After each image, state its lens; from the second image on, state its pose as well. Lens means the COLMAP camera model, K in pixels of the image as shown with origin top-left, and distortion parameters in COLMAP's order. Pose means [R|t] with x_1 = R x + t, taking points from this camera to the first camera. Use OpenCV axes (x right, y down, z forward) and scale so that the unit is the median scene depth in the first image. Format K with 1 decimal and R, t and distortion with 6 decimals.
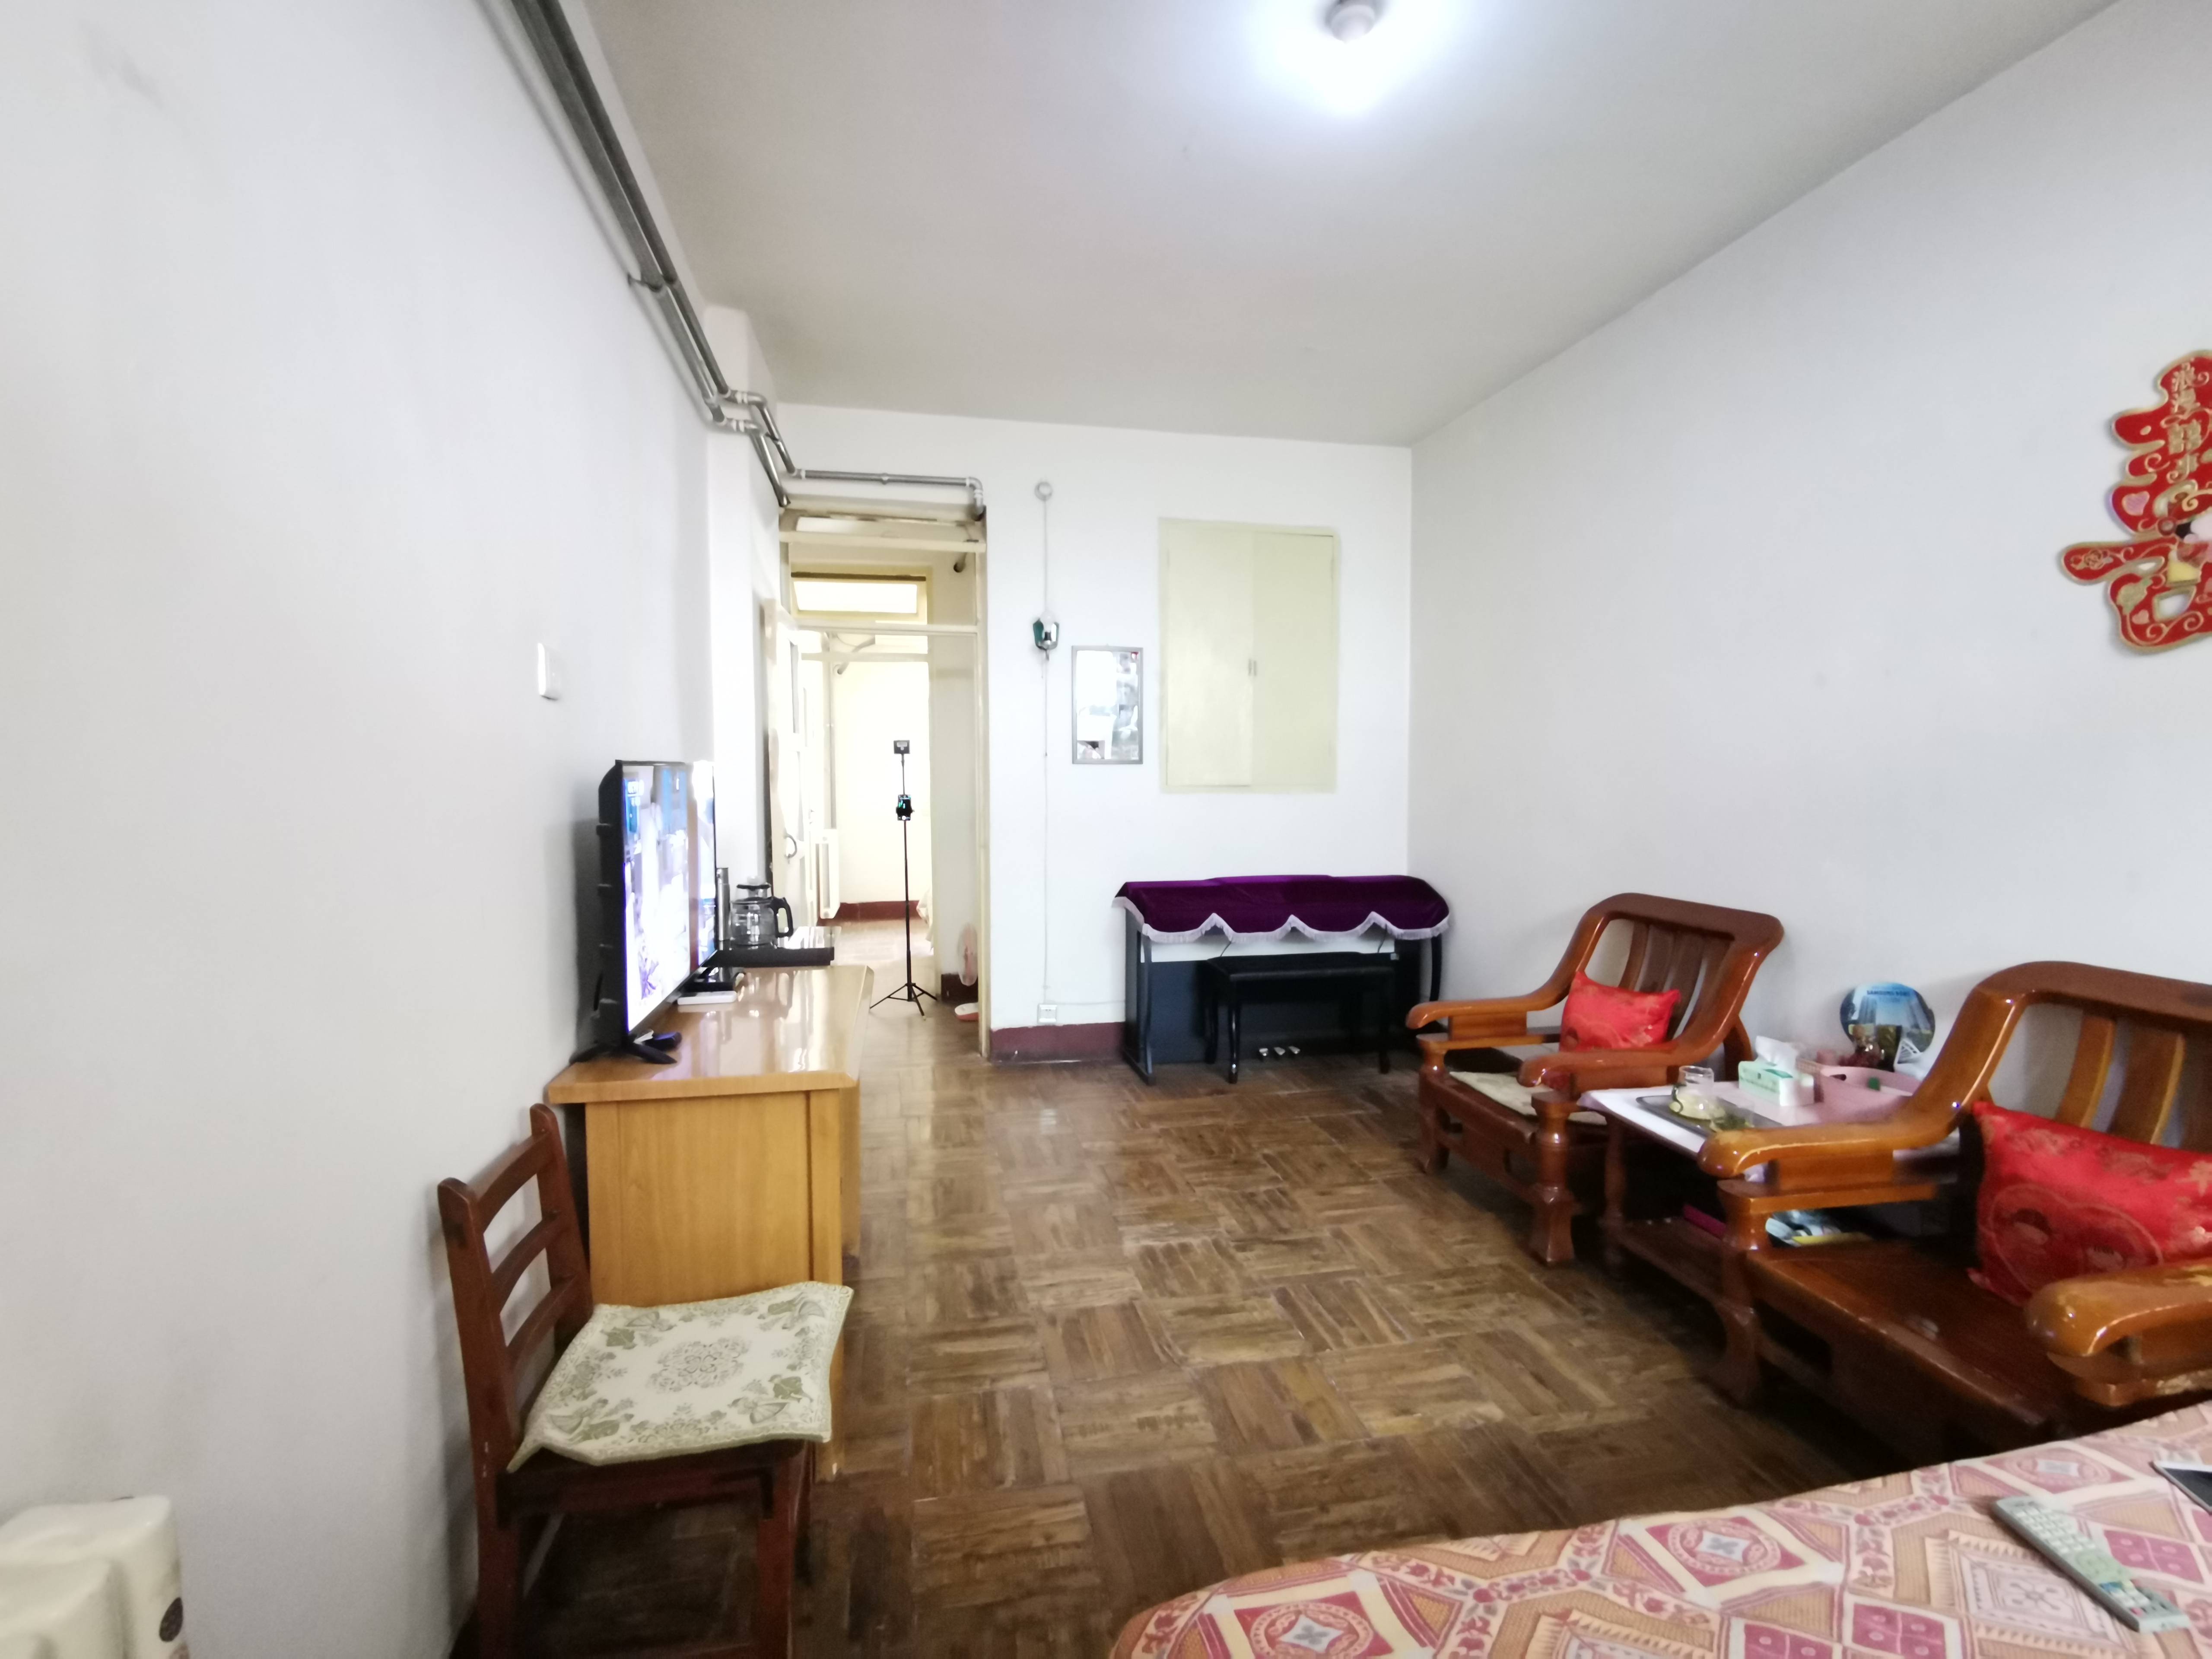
lens RADIAL K [[1017.5, 0, 1107.4], [0, 1017.5, 833.3], [0, 0, 1]] dist [-0.001382, 0.000166]
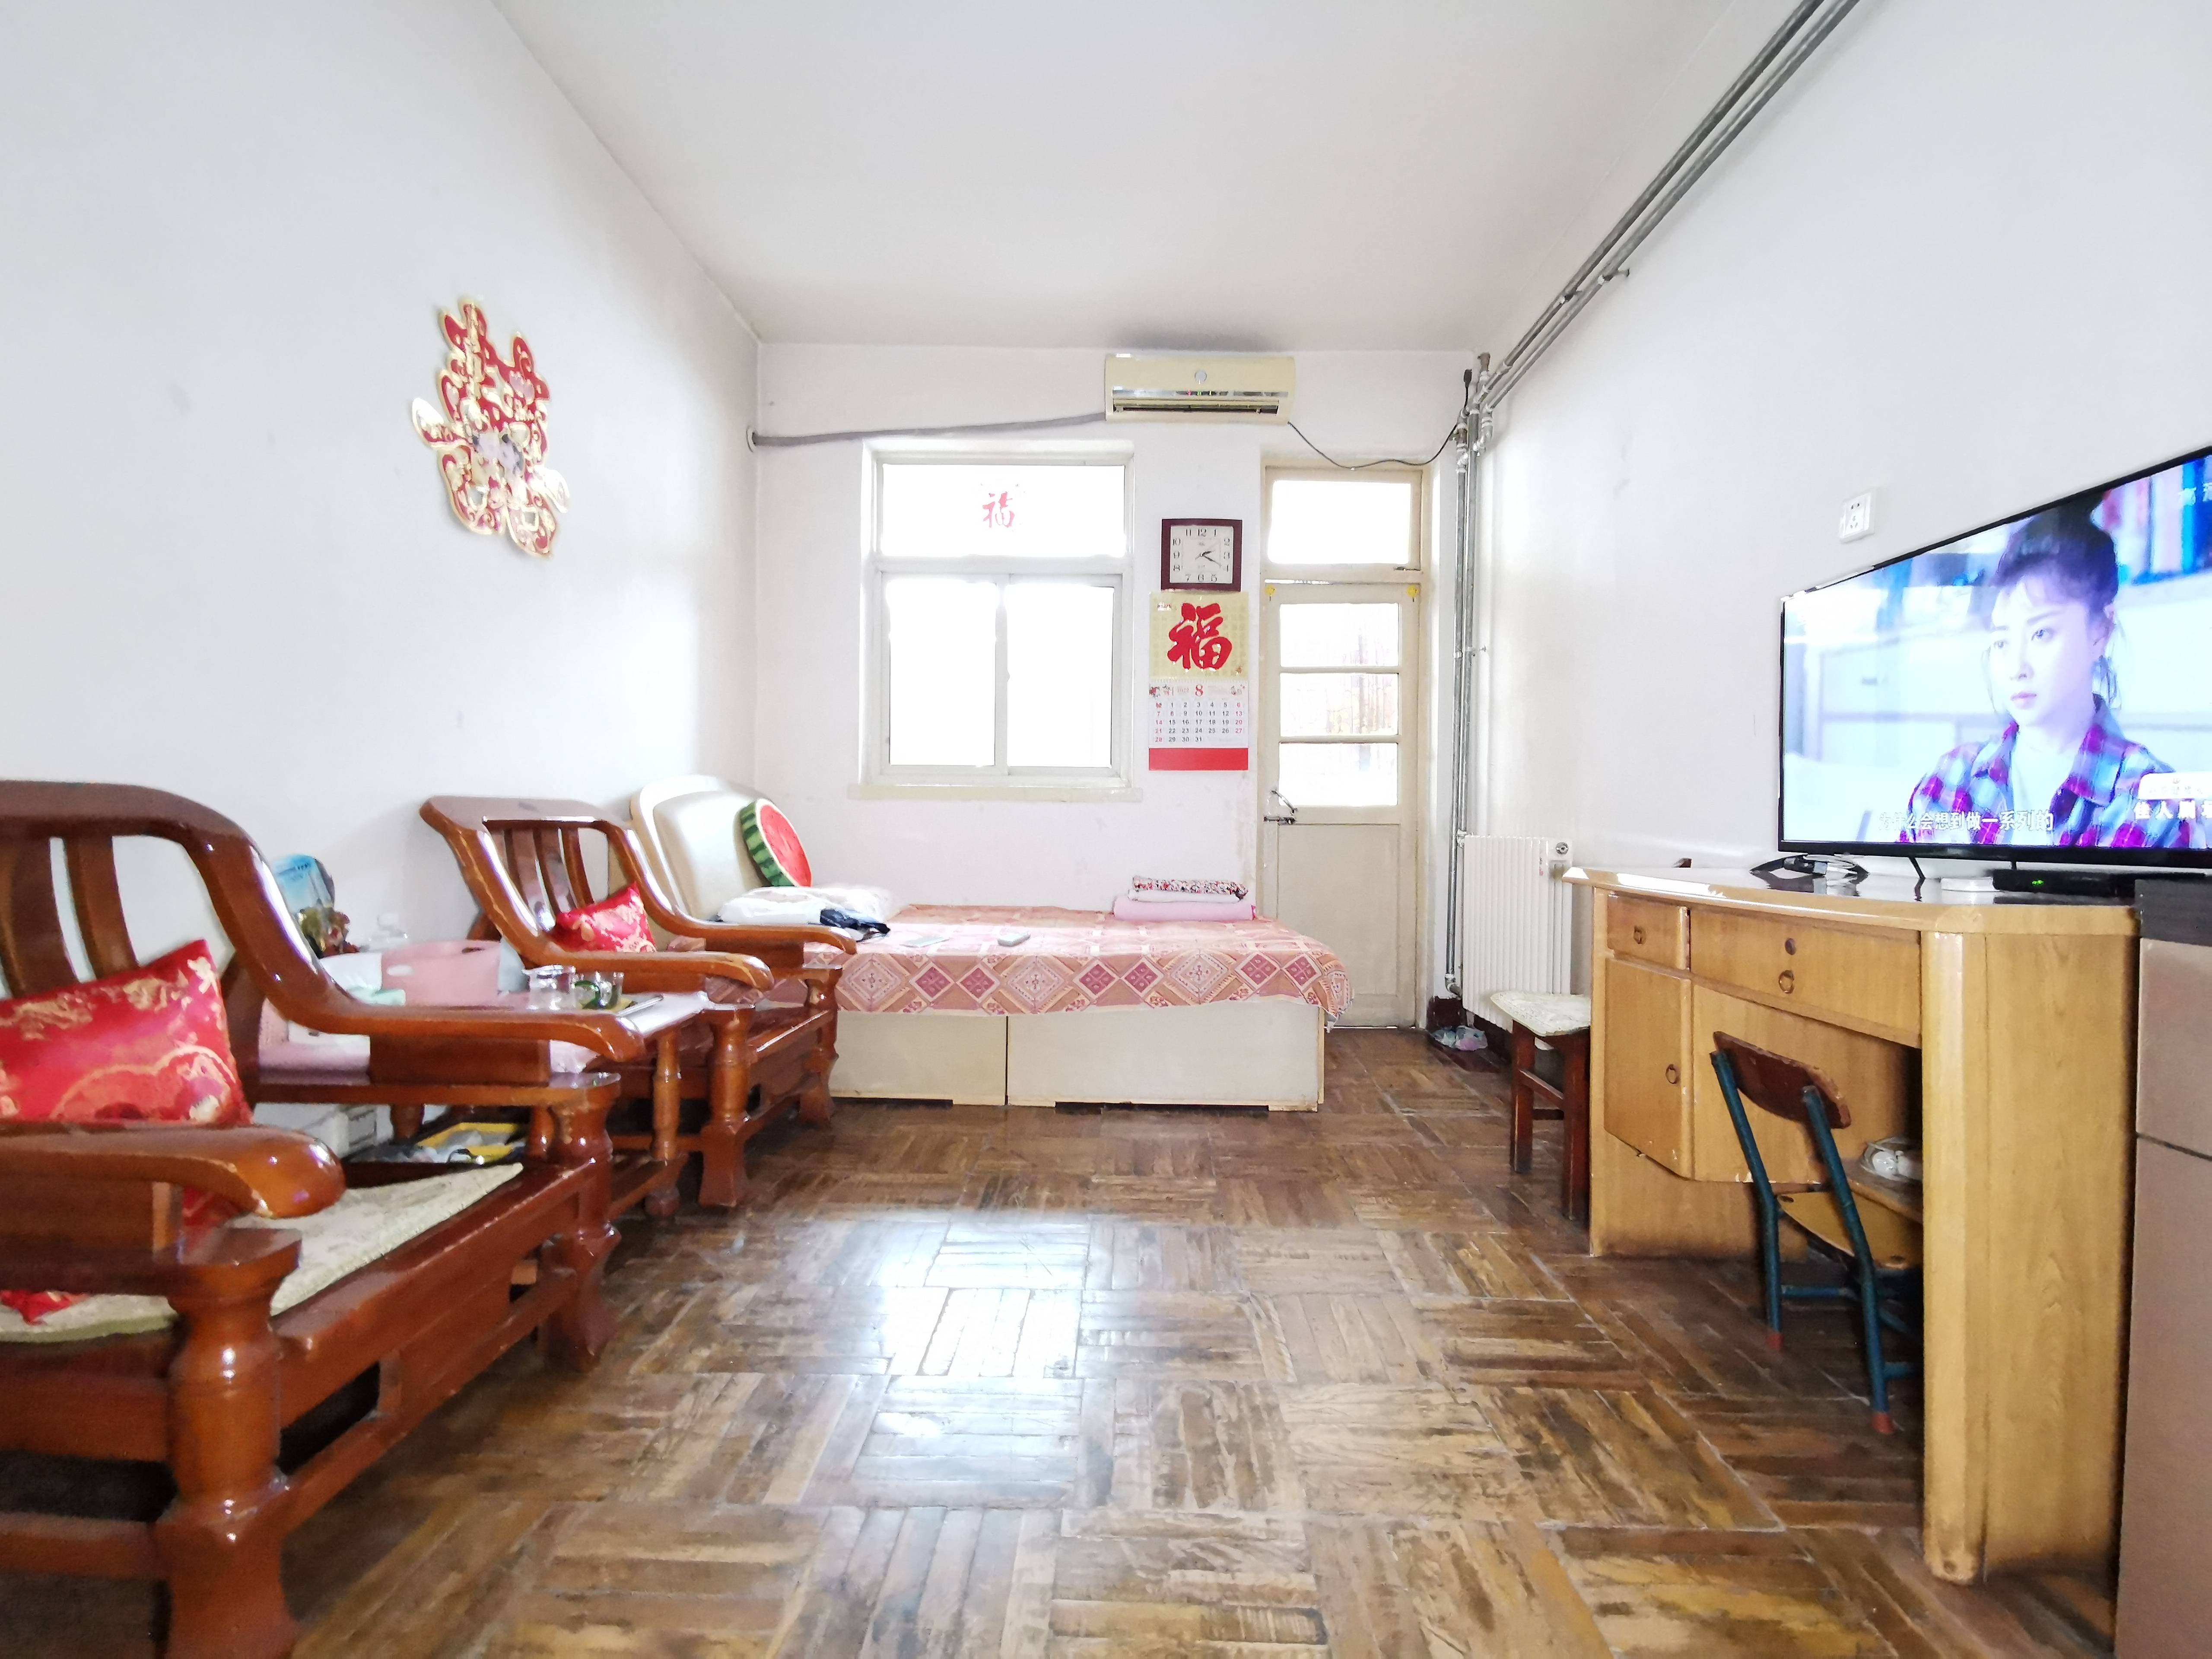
lens RADIAL K [[1017.5, 0, 1105.2], [0, 1017.5, 825.9], [0, 0, 1]] dist [-0.001382, 0.000166]
pose [[-0.974085, -0.015768, 0.225630, 0.006132], [-0.001547, 0.998008, 0.063066, 0.088783], [-0.226175, 0.061082, -0.972170, 1.879866]]
